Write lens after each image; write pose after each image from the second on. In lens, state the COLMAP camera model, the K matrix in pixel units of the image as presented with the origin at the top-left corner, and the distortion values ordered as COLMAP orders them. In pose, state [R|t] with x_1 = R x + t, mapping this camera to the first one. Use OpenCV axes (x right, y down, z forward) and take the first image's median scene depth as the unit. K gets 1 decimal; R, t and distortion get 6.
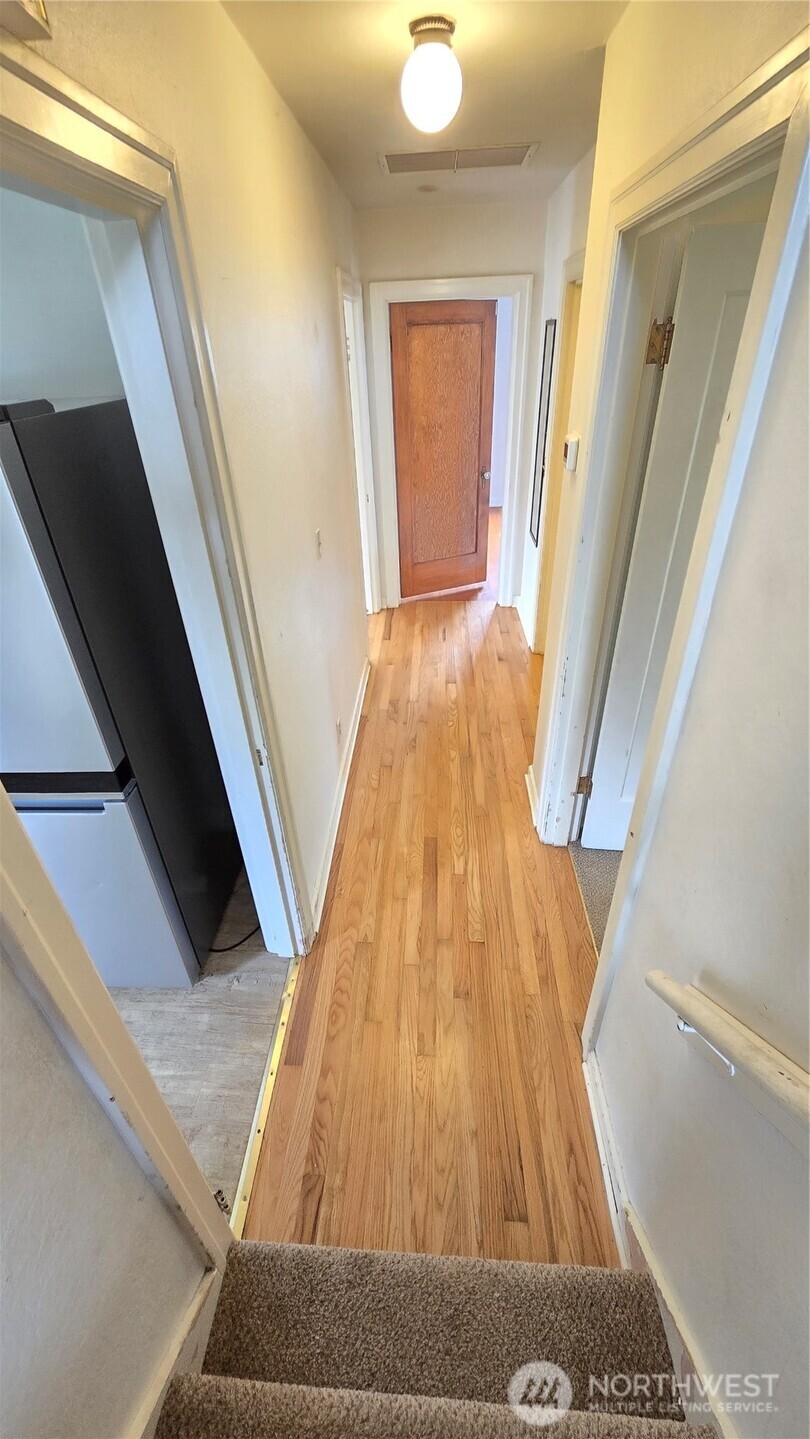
lens RADIAL K [[593.2, 0, 396.4], [0, 593.2, 718.9], [0, 0, 1]] dist [0.000493, -0.000743]
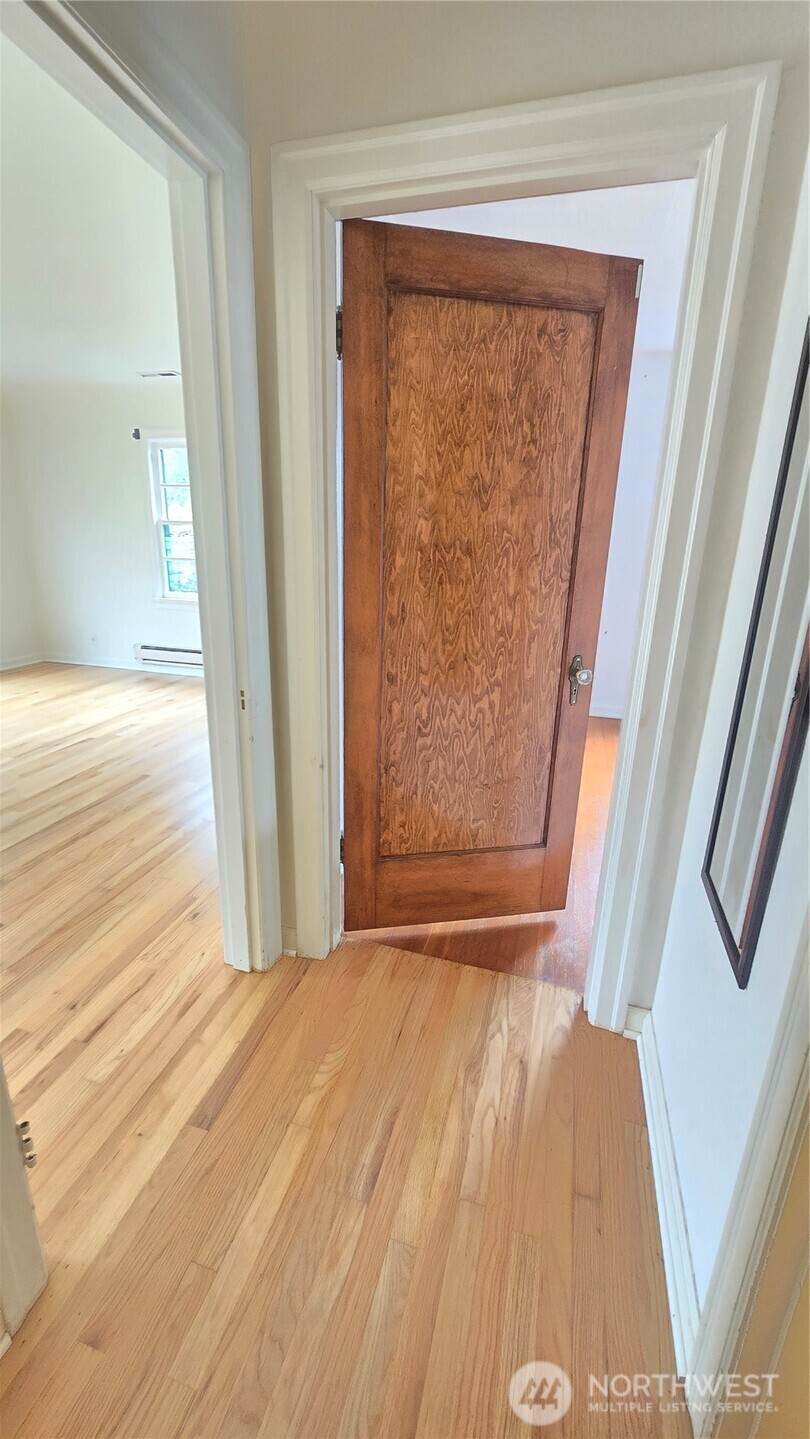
lens RADIAL K [[593.2, 0, 396.4], [0, 593.2, 718.9], [0, 0, 1]] dist [0.000493, -0.000743]
pose [[0.971653, 0.127063, -0.199365, 0.117592], [-0.175839, 0.952097, -0.250183, -0.269880], [0.158025, 0.278147, 0.947450, 0.629933]]
